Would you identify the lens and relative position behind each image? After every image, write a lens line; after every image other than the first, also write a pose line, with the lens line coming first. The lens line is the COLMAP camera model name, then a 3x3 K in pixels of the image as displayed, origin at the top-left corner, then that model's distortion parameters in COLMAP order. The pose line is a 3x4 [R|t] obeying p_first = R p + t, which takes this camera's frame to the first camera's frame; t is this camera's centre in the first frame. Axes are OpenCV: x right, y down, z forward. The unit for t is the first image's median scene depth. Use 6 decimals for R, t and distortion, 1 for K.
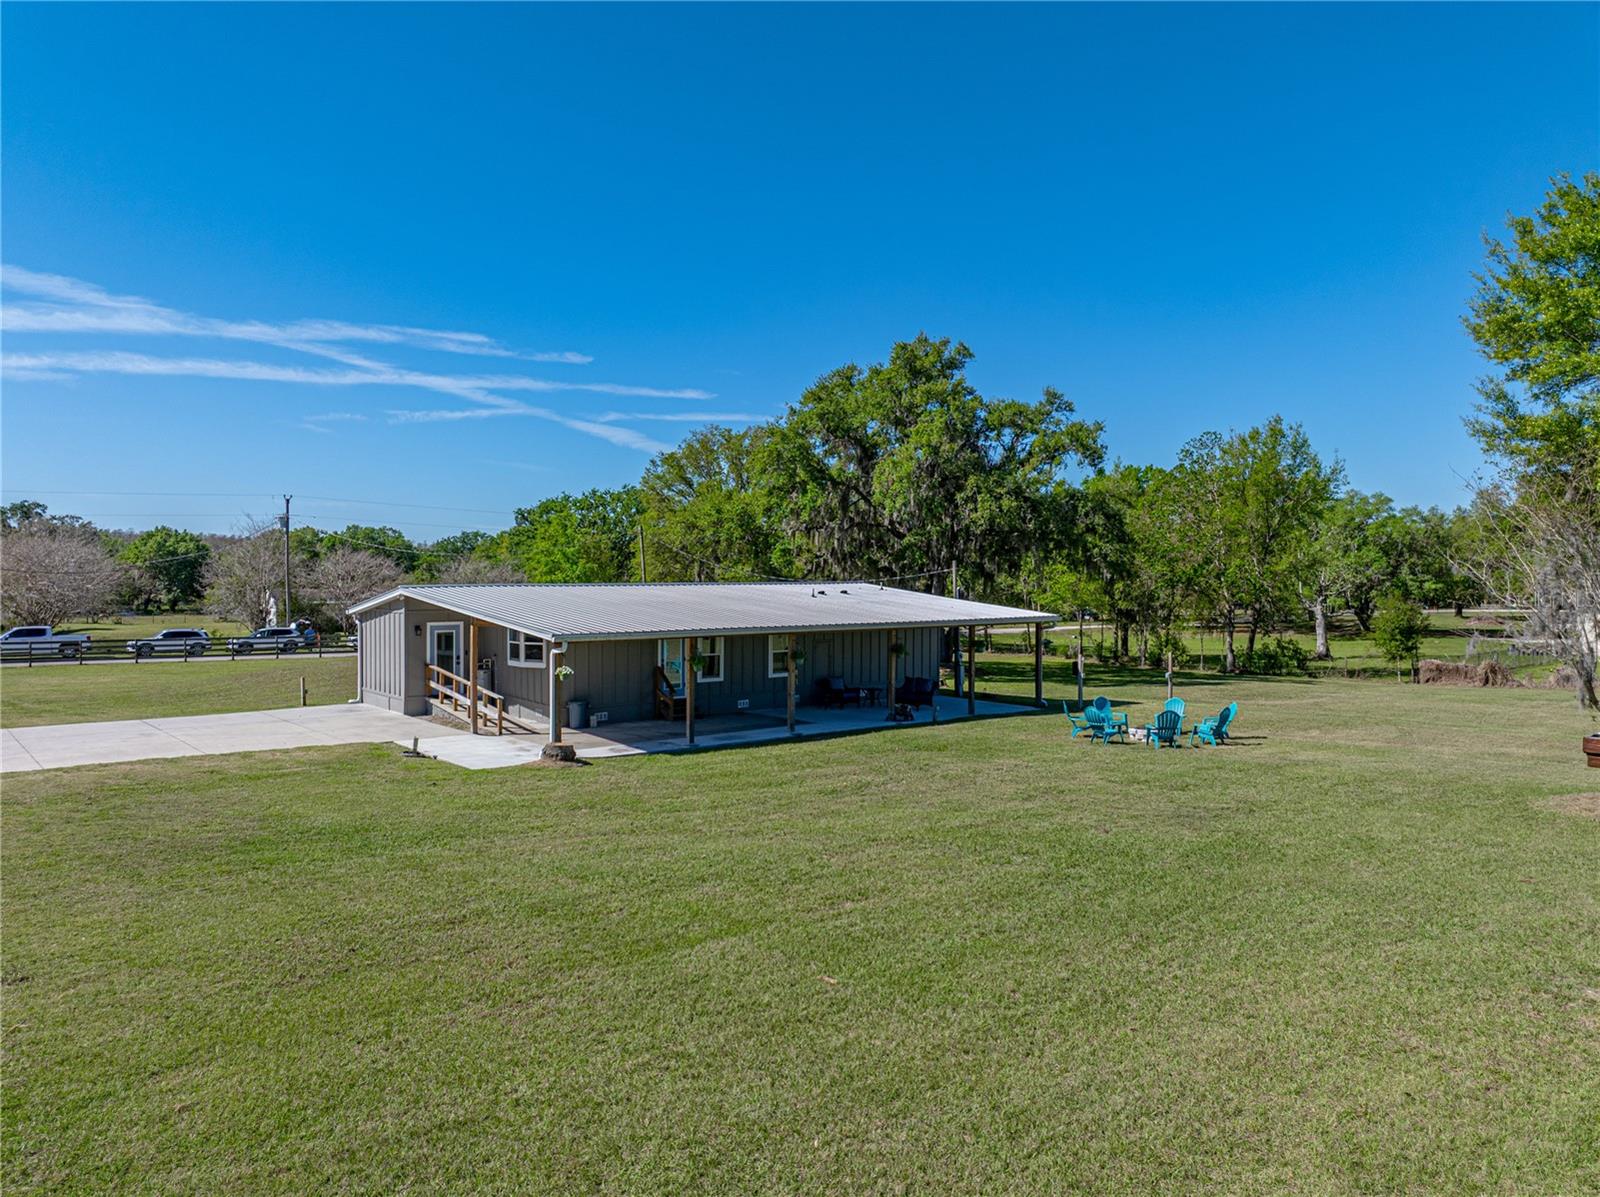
lens RADIAL K [[1123.0, 0, 798.0], [0, 1123.0, 592.5], [0, 0, 1]] dist [-0.030844, 0.012740]
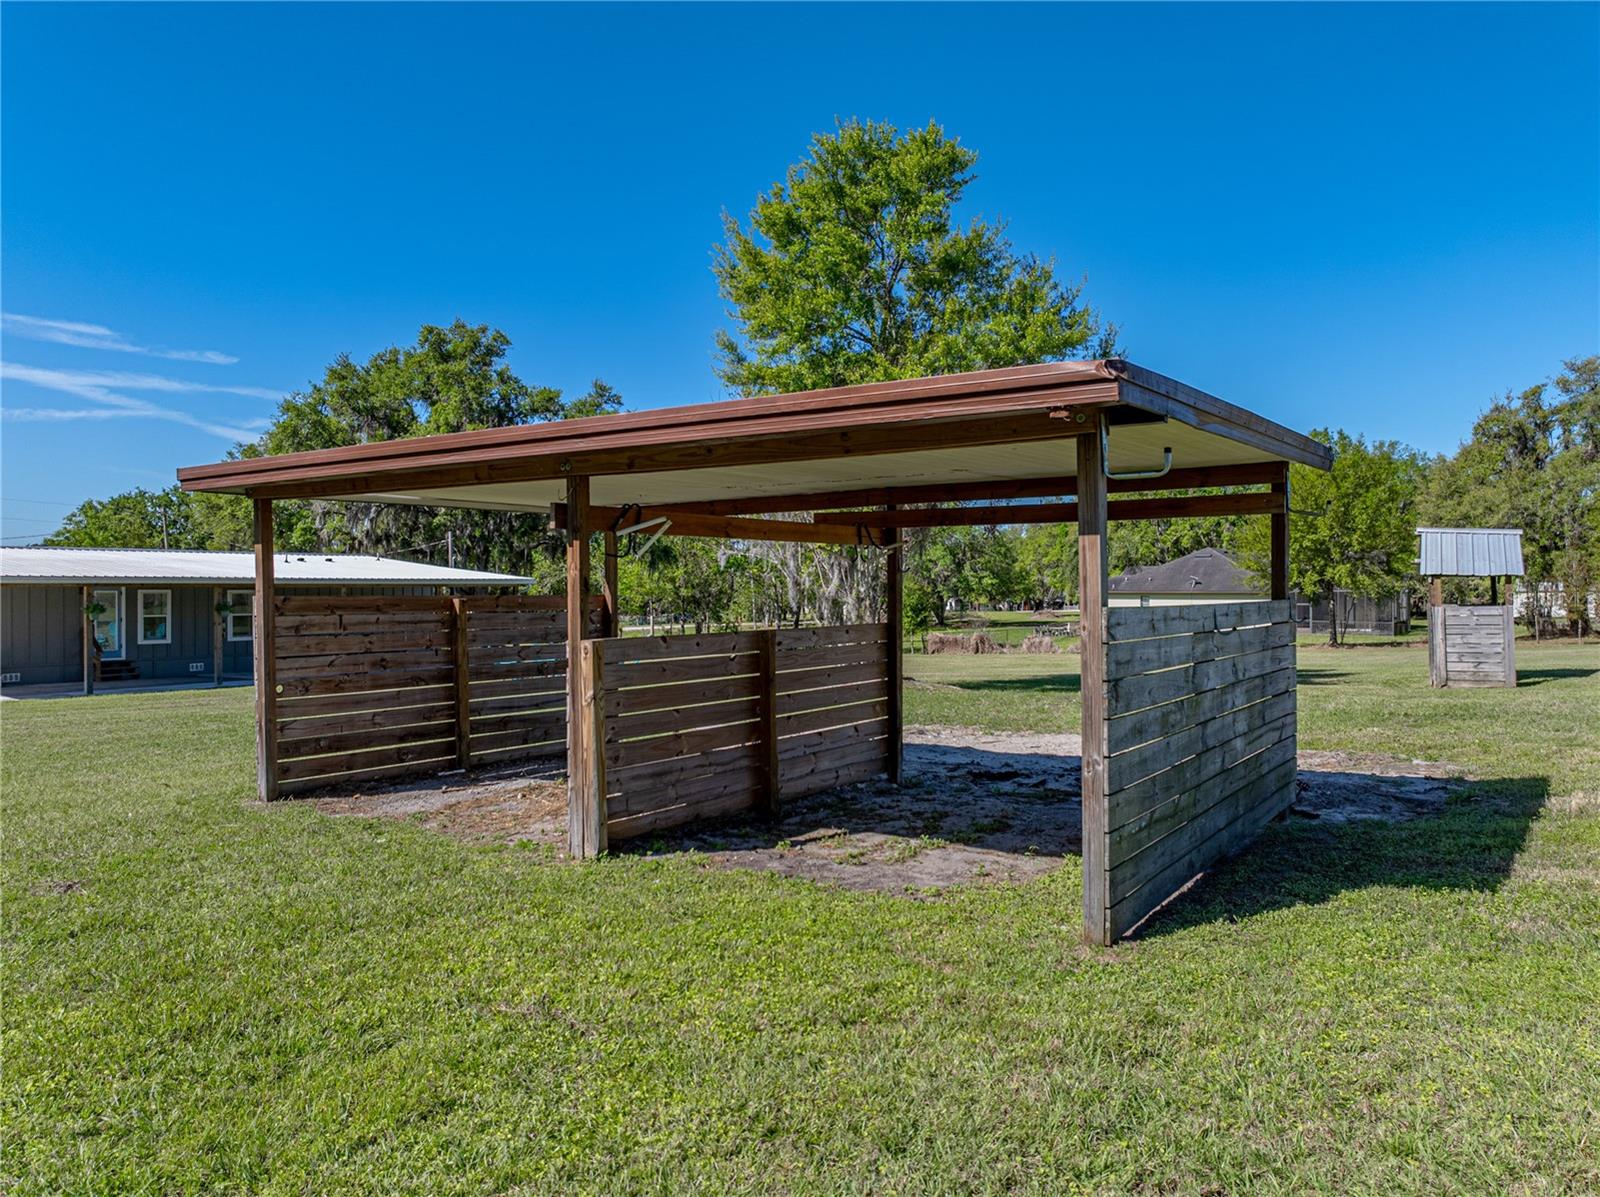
lens RADIAL K [[1123.0, 0, 798.0], [0, 1123.0, 592.5], [0, 0, 1]] dist [-0.030844, 0.012740]
pose [[0.959637, -0.006717, 0.281163, 0.118395], [0.011080, 0.999842, -0.013931, 0.034271], [-0.281025, 0.016484, 0.959559, -0.056982]]
